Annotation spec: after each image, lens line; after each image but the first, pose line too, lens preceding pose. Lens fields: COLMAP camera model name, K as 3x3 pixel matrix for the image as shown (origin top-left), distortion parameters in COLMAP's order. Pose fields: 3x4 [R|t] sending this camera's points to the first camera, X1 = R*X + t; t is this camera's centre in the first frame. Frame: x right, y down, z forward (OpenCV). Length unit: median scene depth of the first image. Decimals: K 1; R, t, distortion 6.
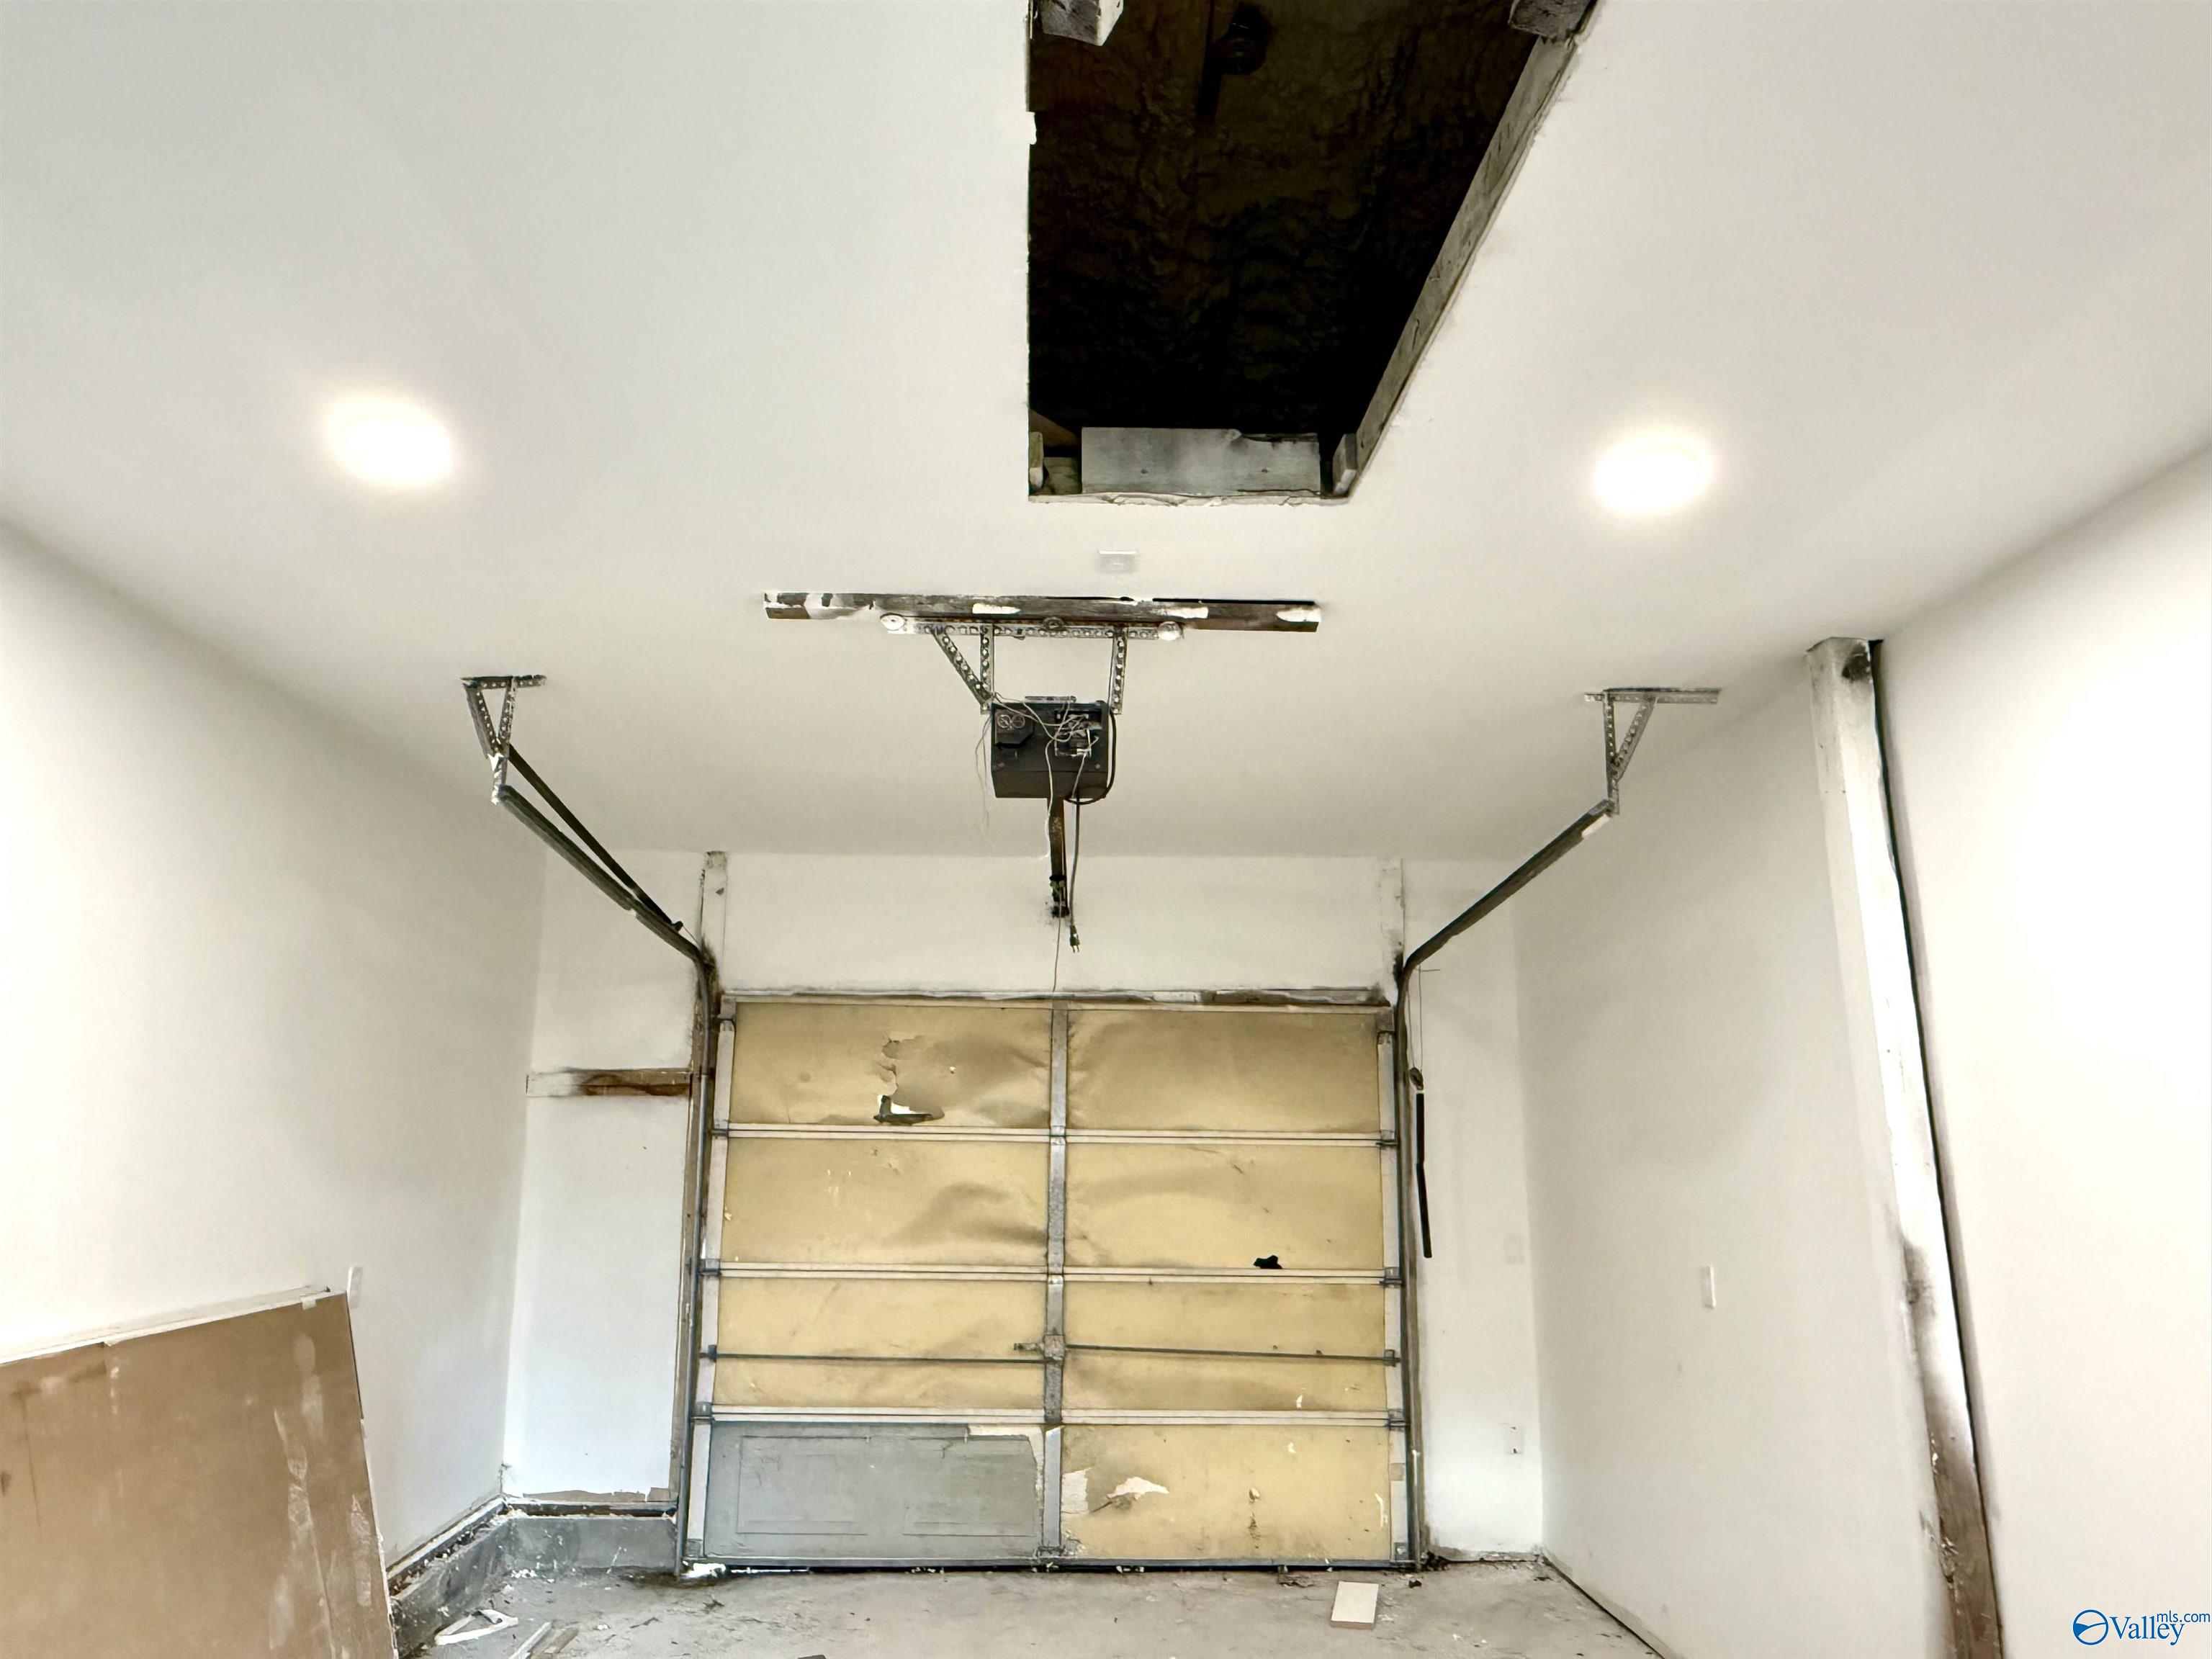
lens RADIAL K [[1489.1, 0, 1106.2], [0, 1489.1, 827.9], [0, 0, 1]] dist [-0.000075, -0.001072]
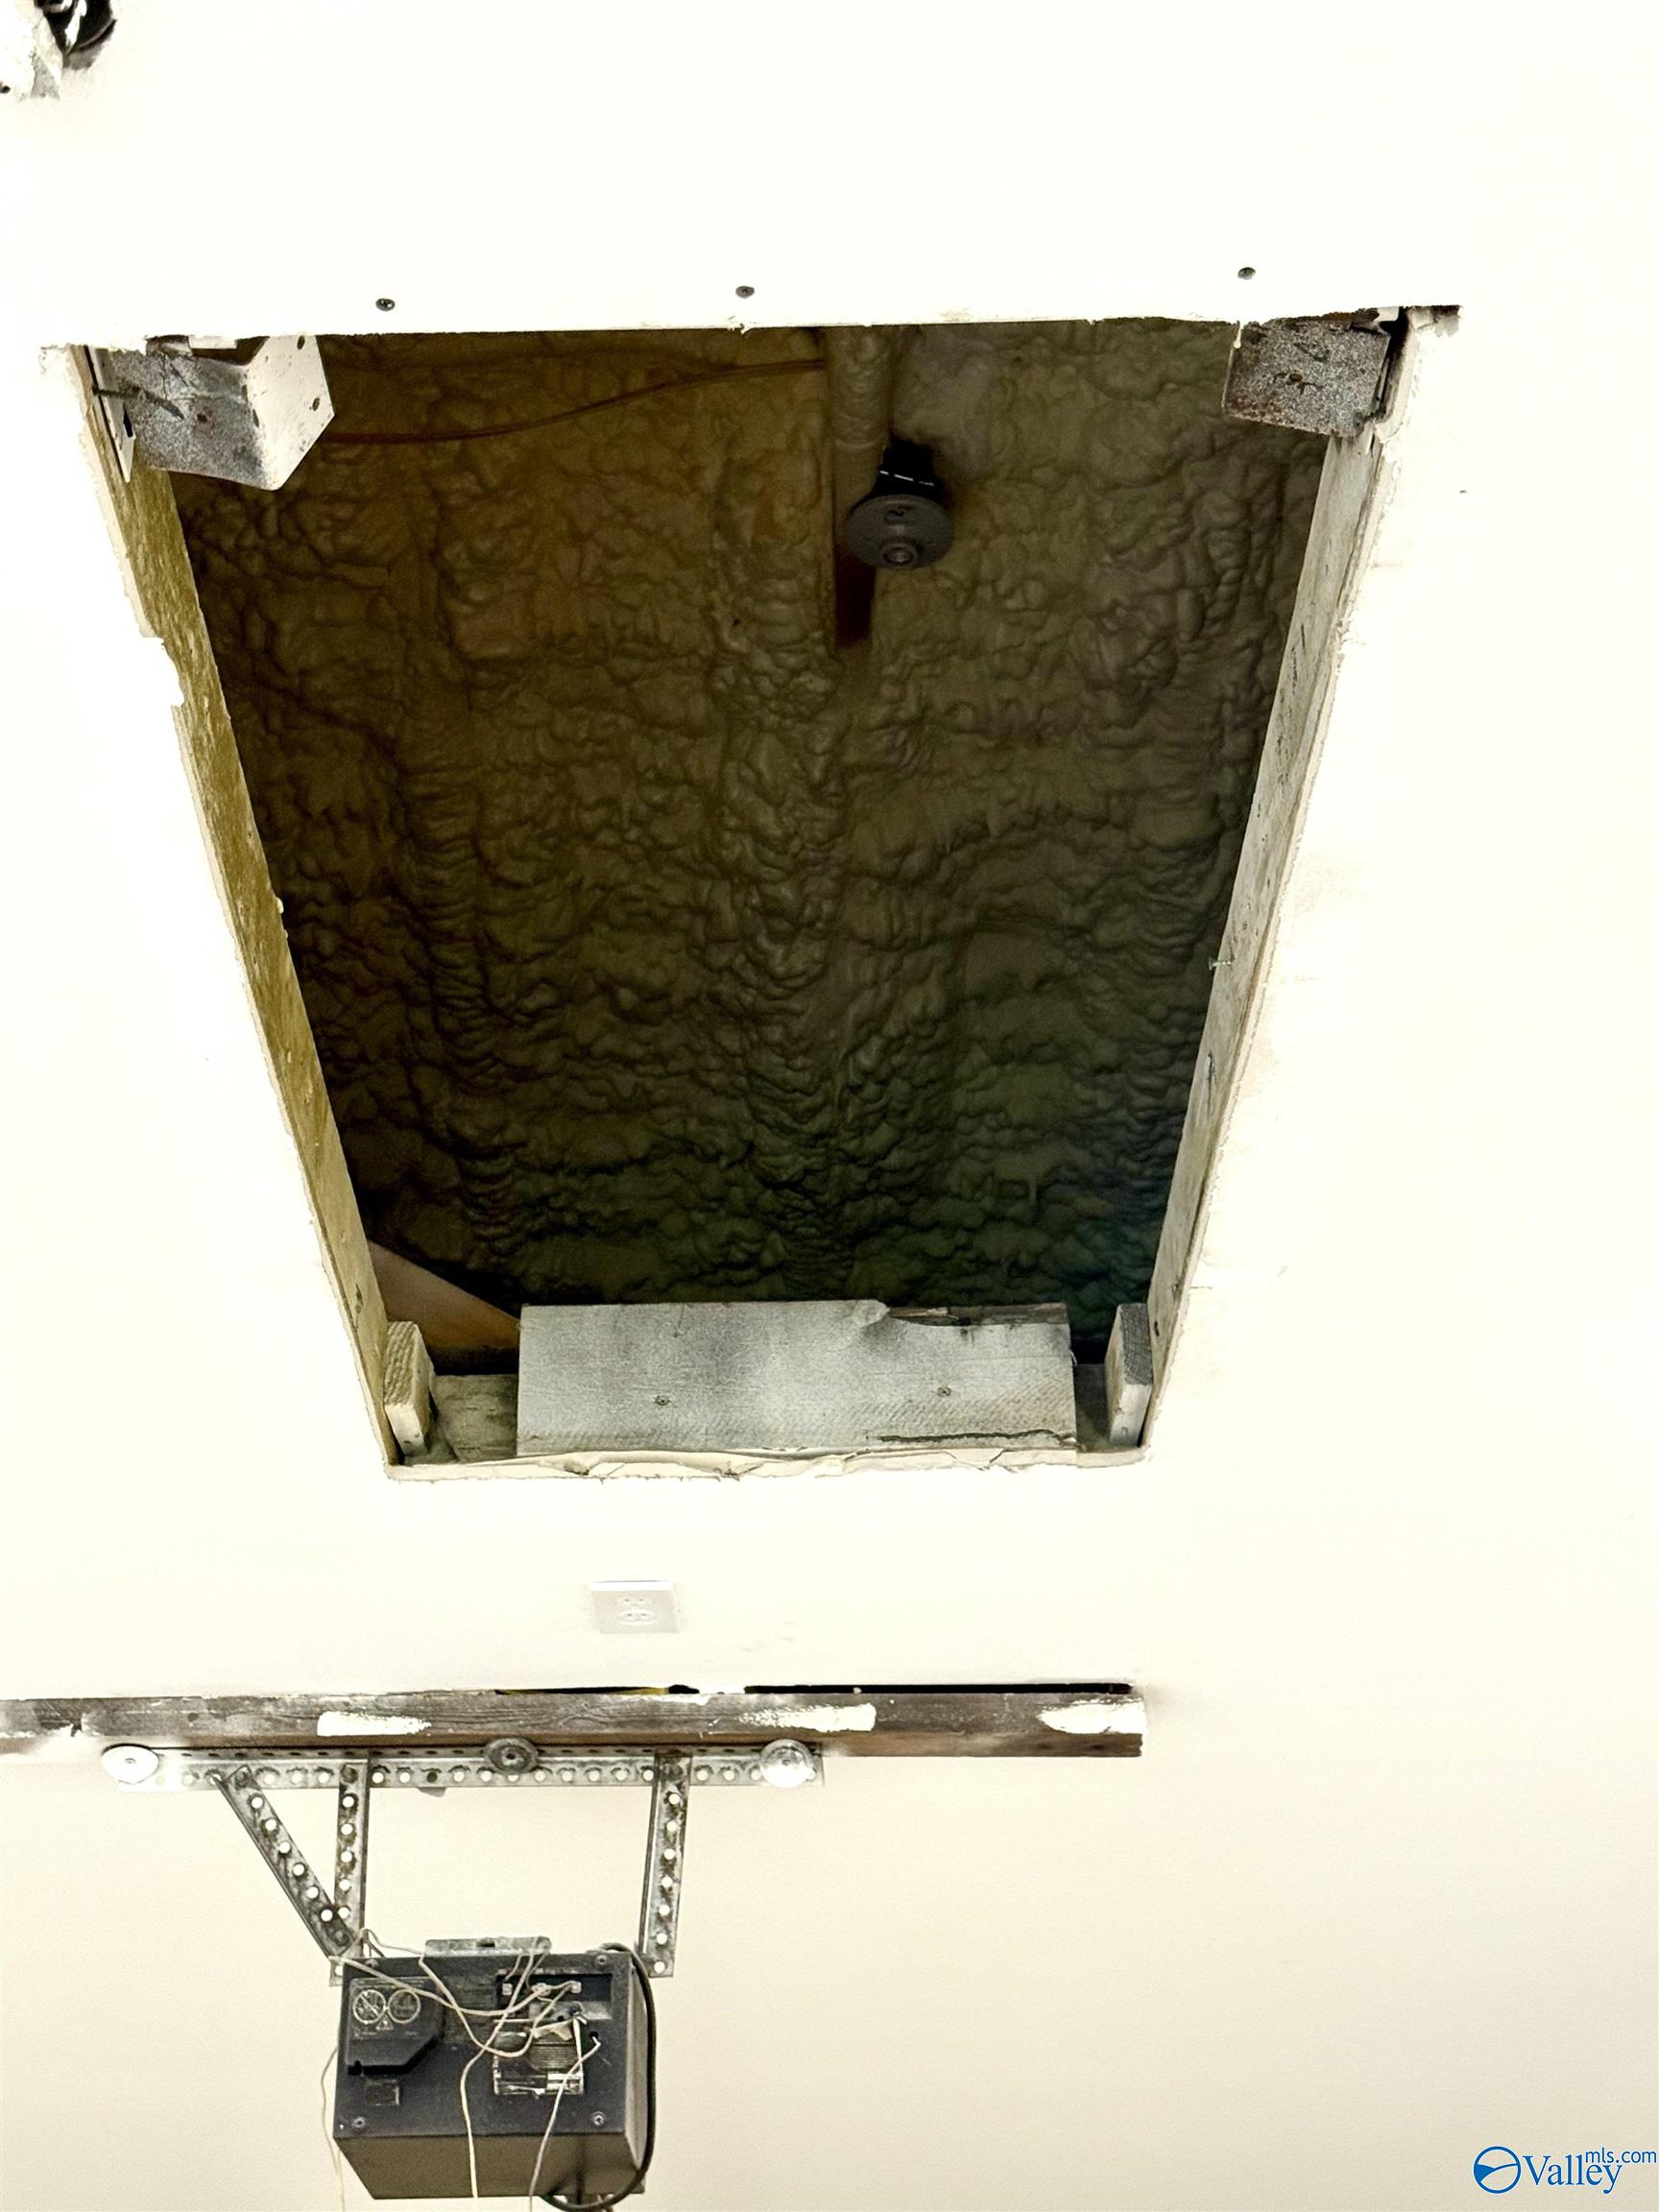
lens RADIAL K [[3158.5, 0, 829.6], [0, 3158.5, 1106.3], [0, 0, 1]] dist [0.140142, 0.000000]
pose [[0.998737, -0.033388, -0.037538, 0.095346], [0.020236, 0.951267, -0.307704, -0.032461], [0.045982, 0.306556, 0.950741, 0.089742]]
